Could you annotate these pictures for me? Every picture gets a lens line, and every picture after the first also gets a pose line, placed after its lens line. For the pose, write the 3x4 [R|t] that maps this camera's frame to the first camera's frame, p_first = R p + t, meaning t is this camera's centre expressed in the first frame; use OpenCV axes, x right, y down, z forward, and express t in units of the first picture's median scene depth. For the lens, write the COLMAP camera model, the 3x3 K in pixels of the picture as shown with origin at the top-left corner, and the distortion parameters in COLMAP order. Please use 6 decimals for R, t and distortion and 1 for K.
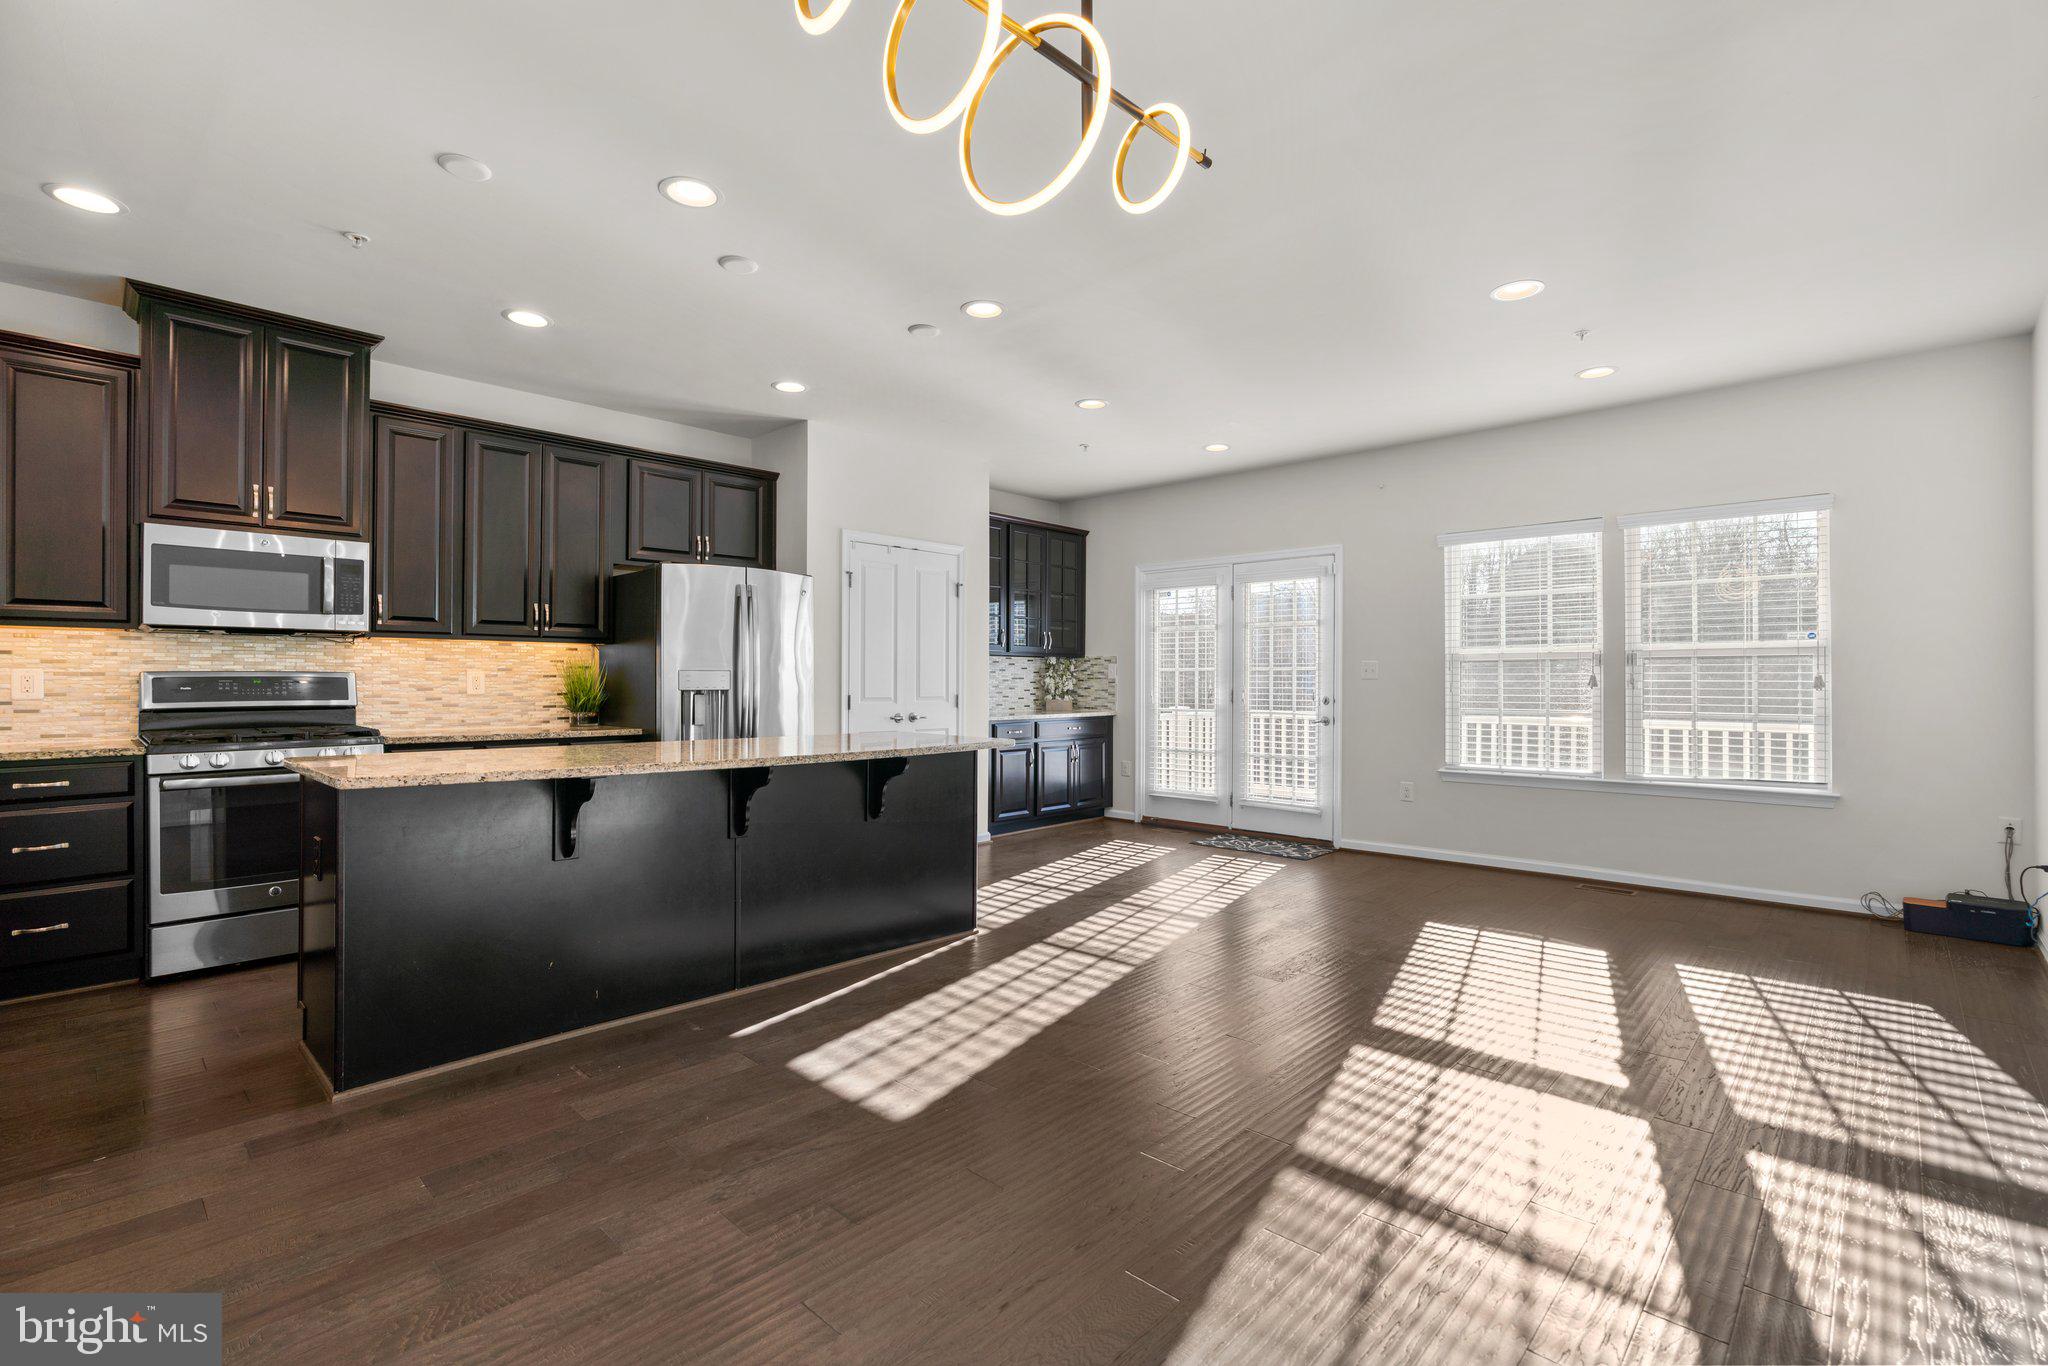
lens RADIAL K [[940.8, 0, 1006.5], [0, 940.8, 679.7], [0, 0, 1]] dist [0.000776, -0.000725]
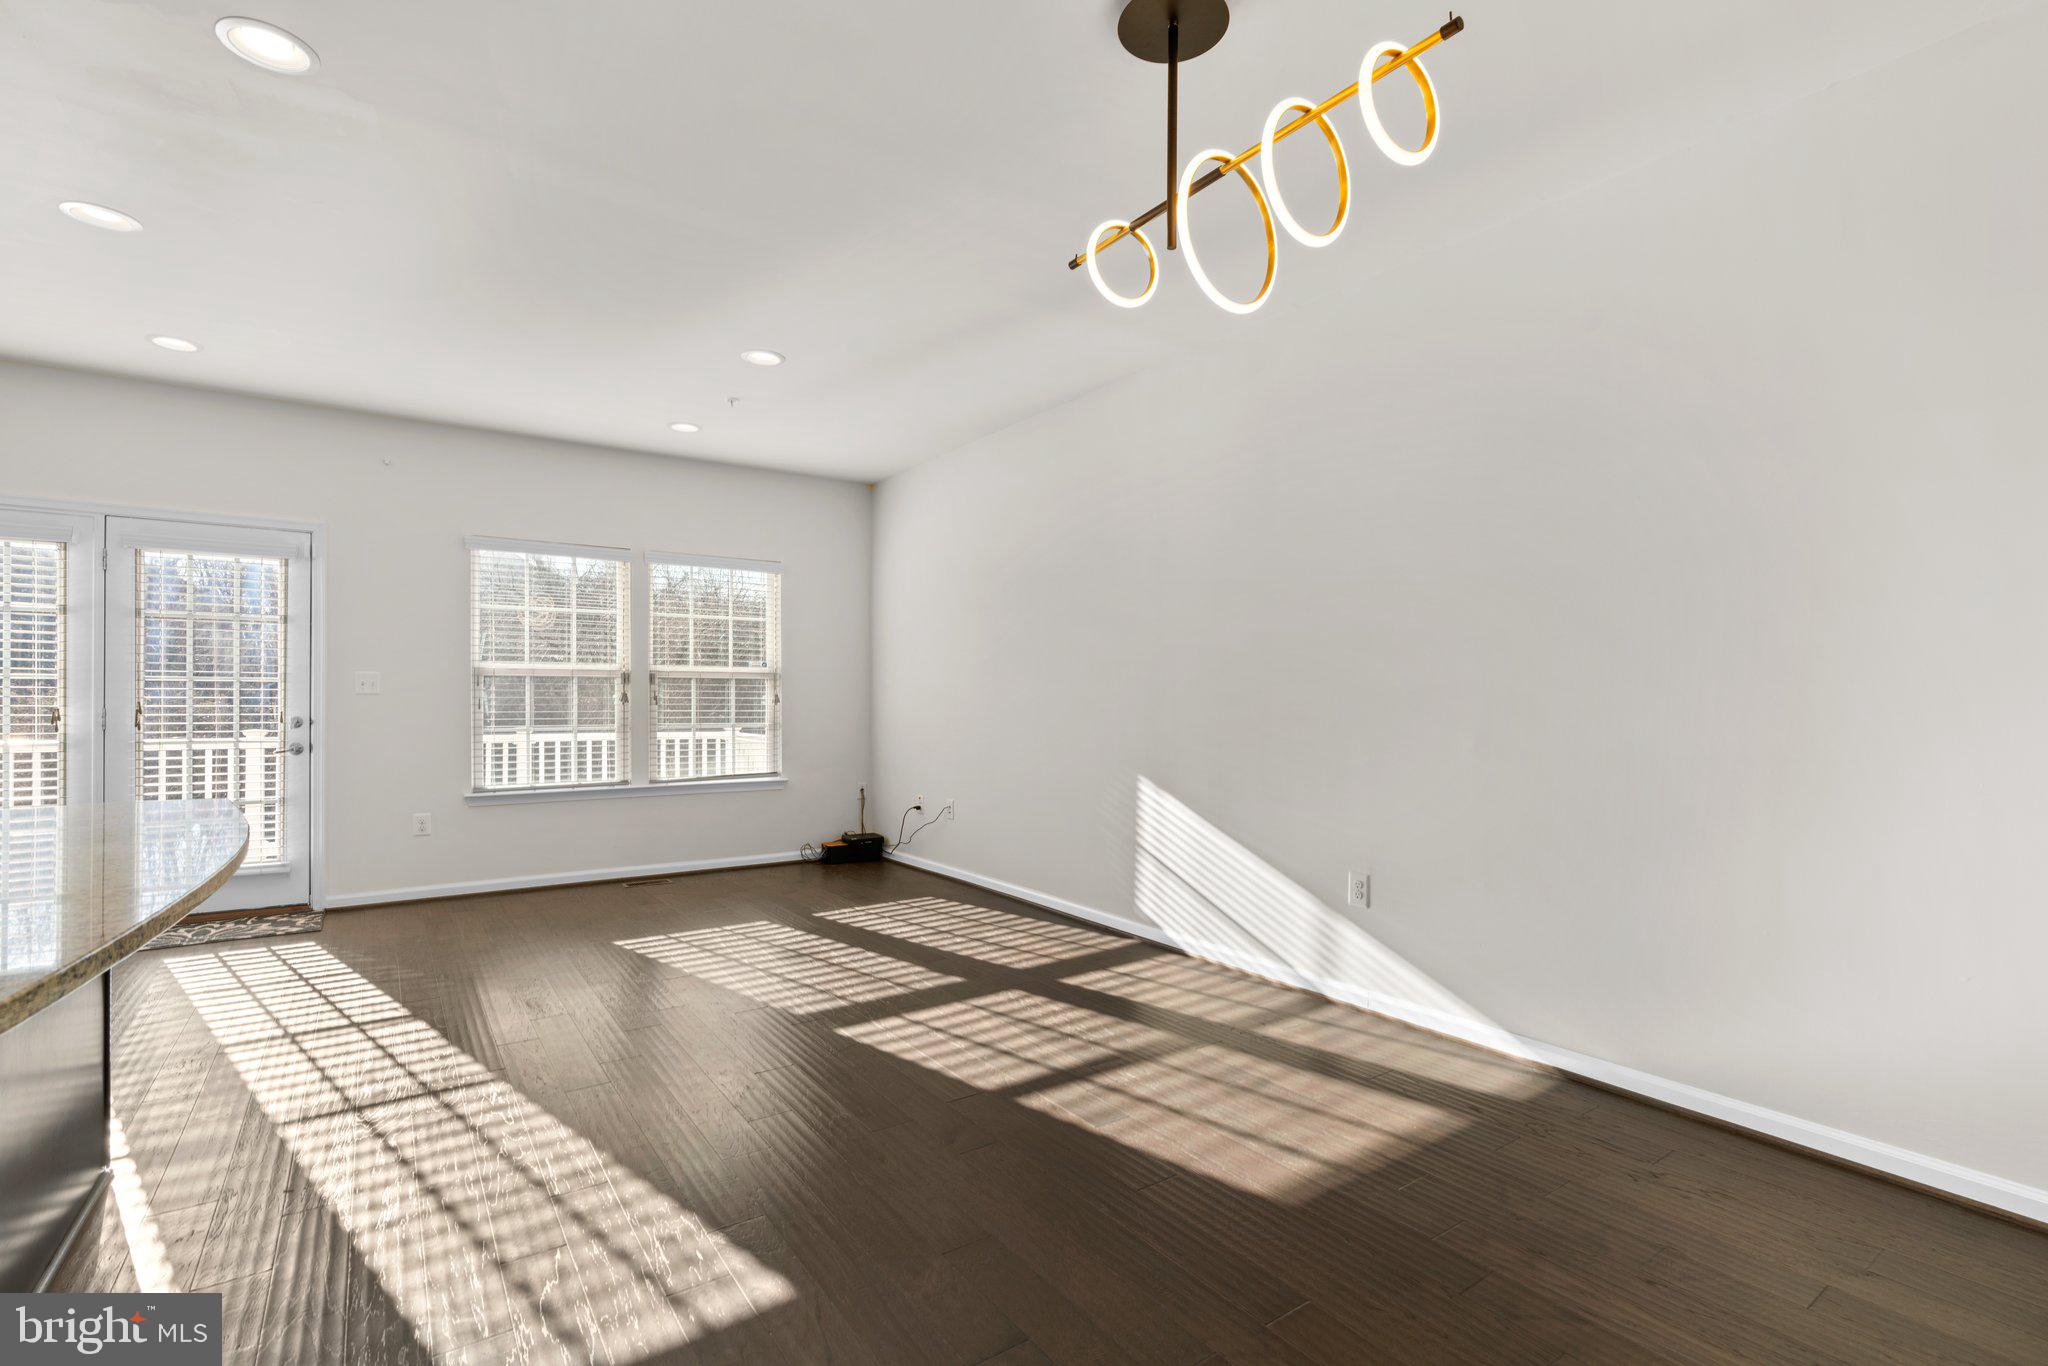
lens RADIAL K [[940.8, 0, 1058.8], [0, 940.8, 699.1], [0, 0, 1]] dist [0.000776, -0.000725]
pose [[0.171961, -0.000392, 0.985104, -0.467050], [-0.003799, 0.999992, 0.001061, 0.000010], [-0.985096, -0.003925, 0.171958, 0.388836]]
